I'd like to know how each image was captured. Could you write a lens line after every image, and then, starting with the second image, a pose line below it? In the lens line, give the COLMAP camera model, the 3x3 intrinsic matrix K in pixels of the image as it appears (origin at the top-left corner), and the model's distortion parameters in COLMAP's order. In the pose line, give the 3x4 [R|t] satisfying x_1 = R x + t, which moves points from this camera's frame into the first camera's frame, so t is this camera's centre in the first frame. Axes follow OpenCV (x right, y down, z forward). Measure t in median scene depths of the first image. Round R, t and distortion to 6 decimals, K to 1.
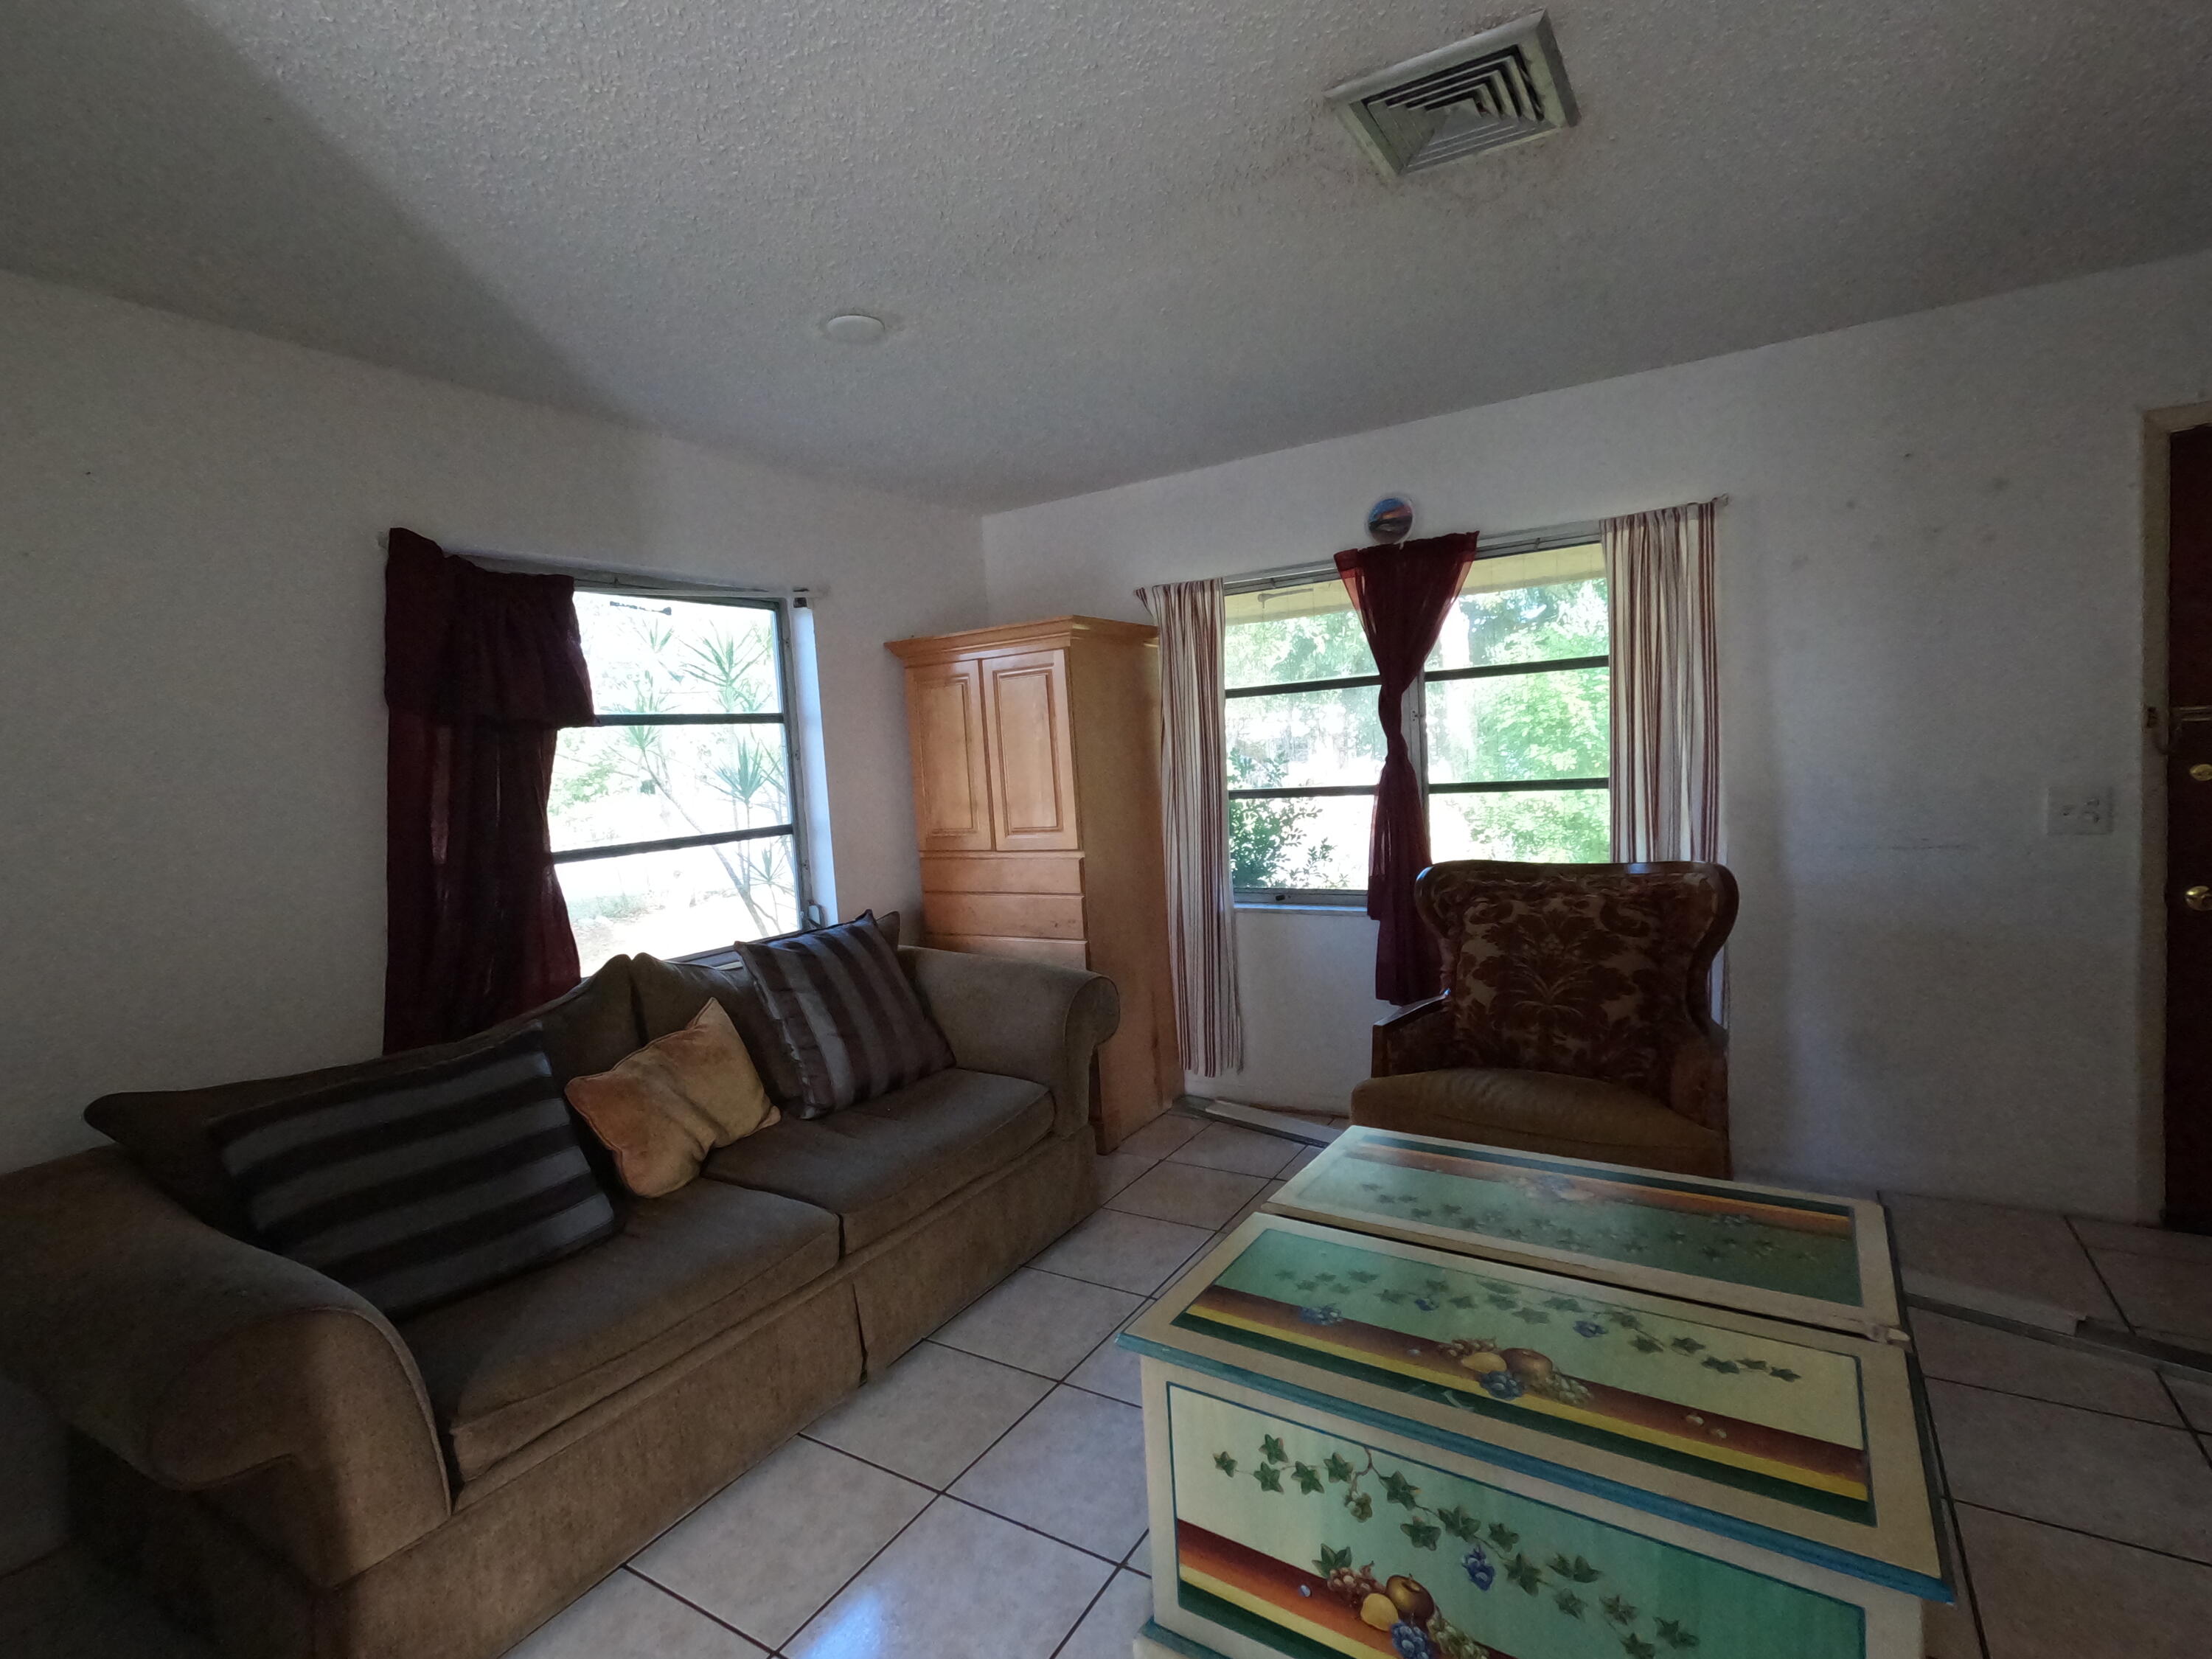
lens RADIAL K [[1058.6, 0, 1107.8], [0, 1058.6, 835.1], [0, 0, 1]] dist [0.004810, 0.000747]
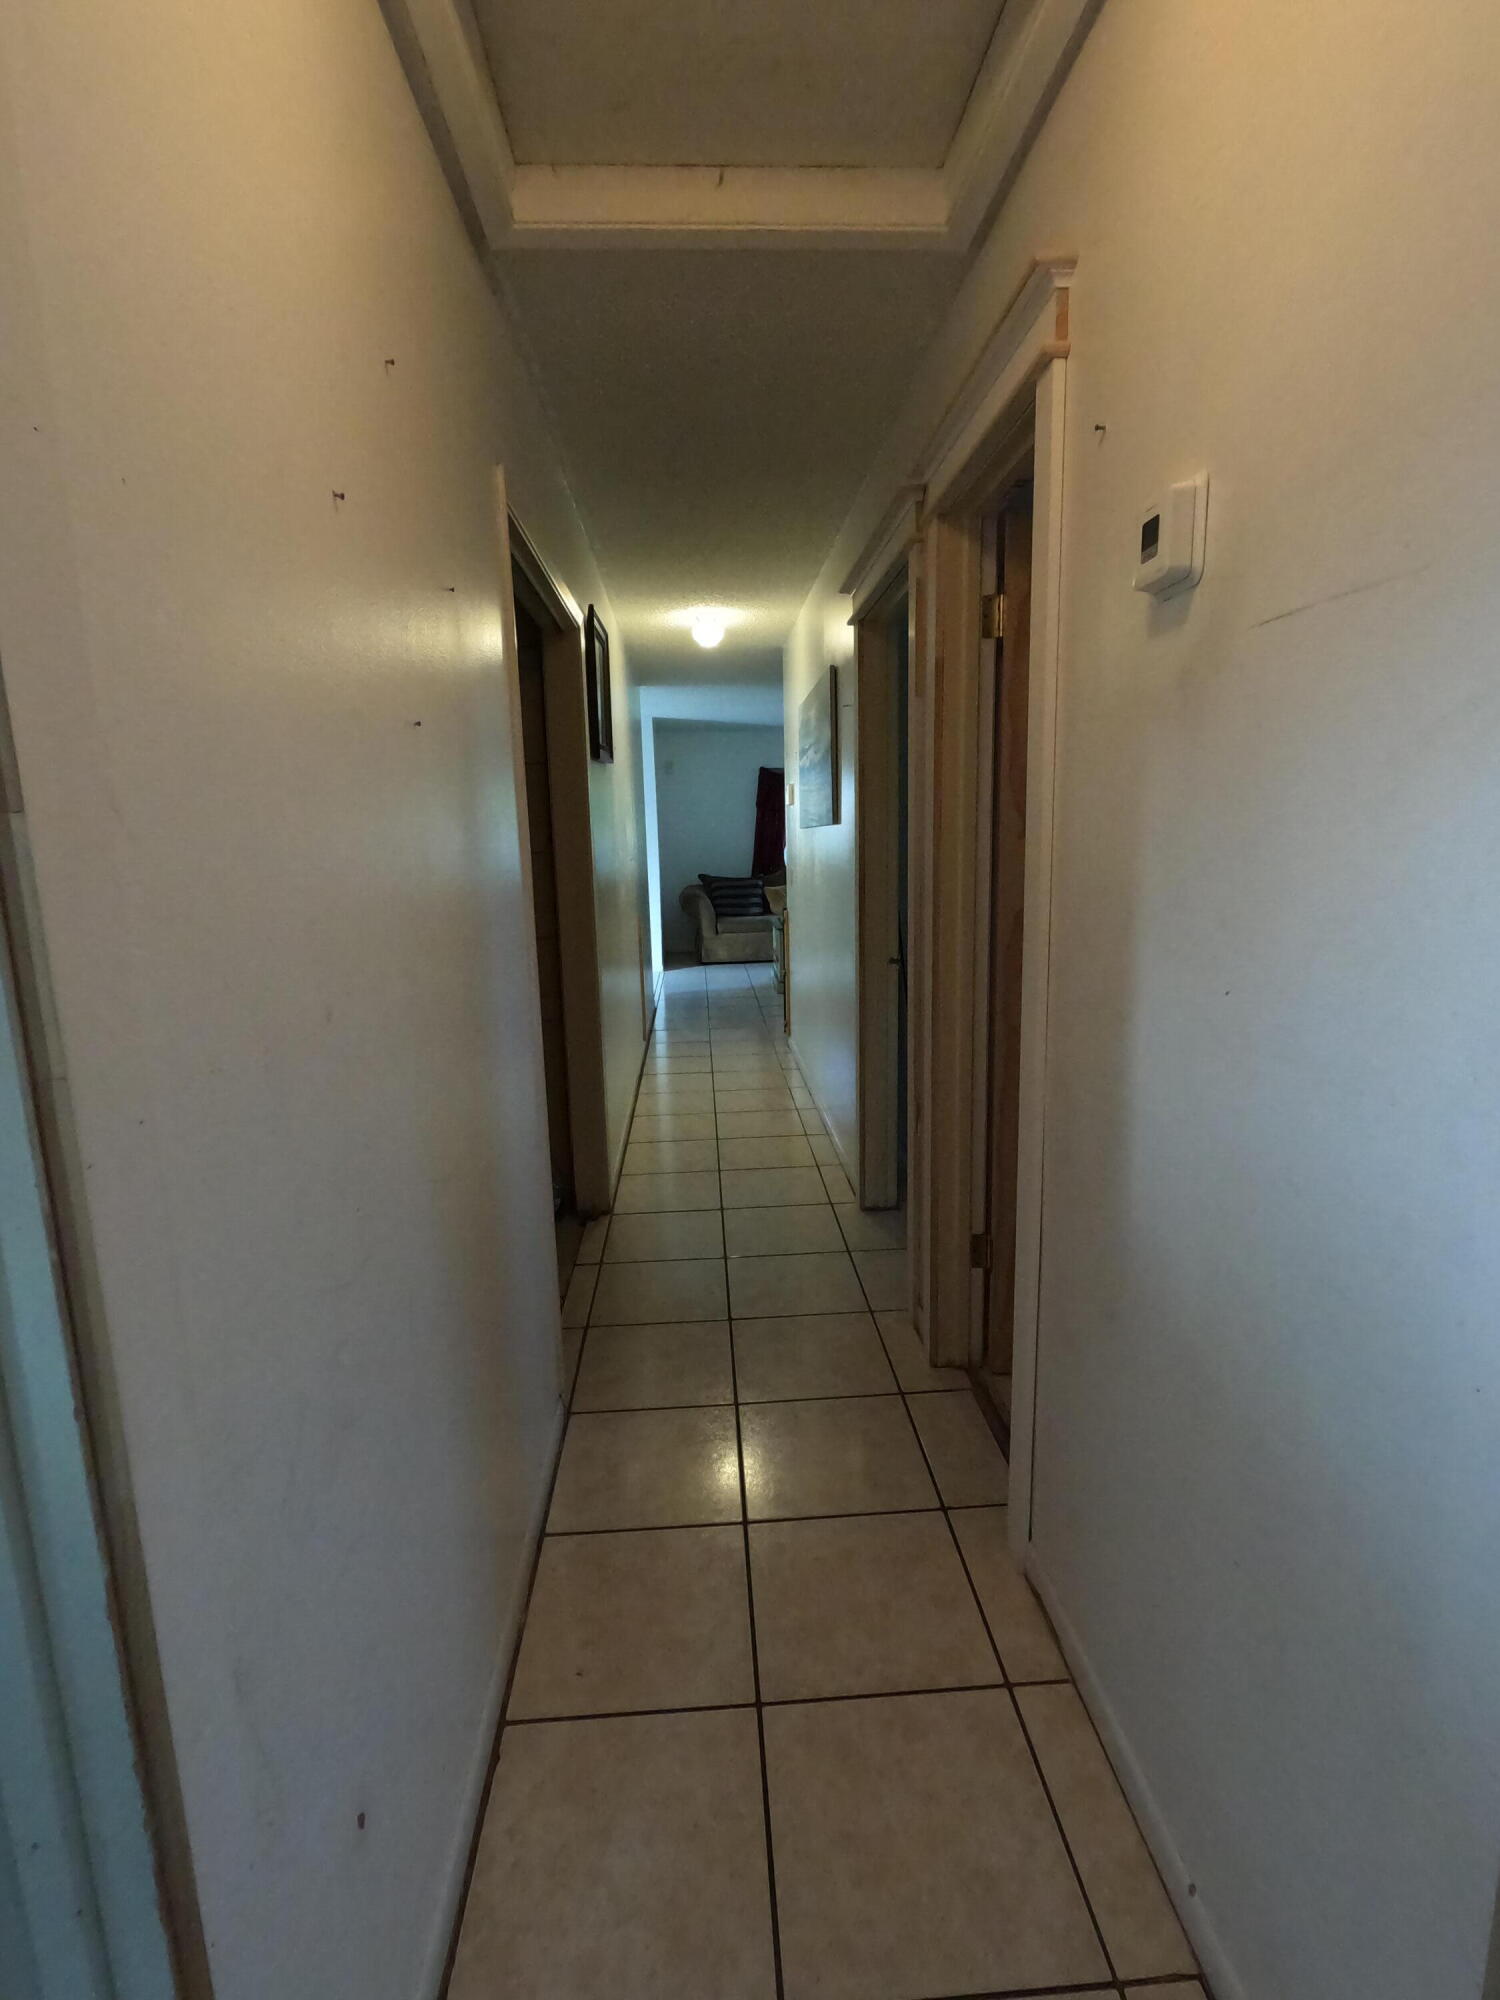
lens RADIAL K [[957.1, 0, 751.4], [0, 957.1, 997.6], [0, 0, 1]] dist [0.004810, 0.000747]
pose [[0.577437, 0.189017, -0.794253, 3.828669], [-0.082864, 0.981376, 0.173305, -0.025211], [0.812219, -0.034258, 0.582346, -2.035905]]
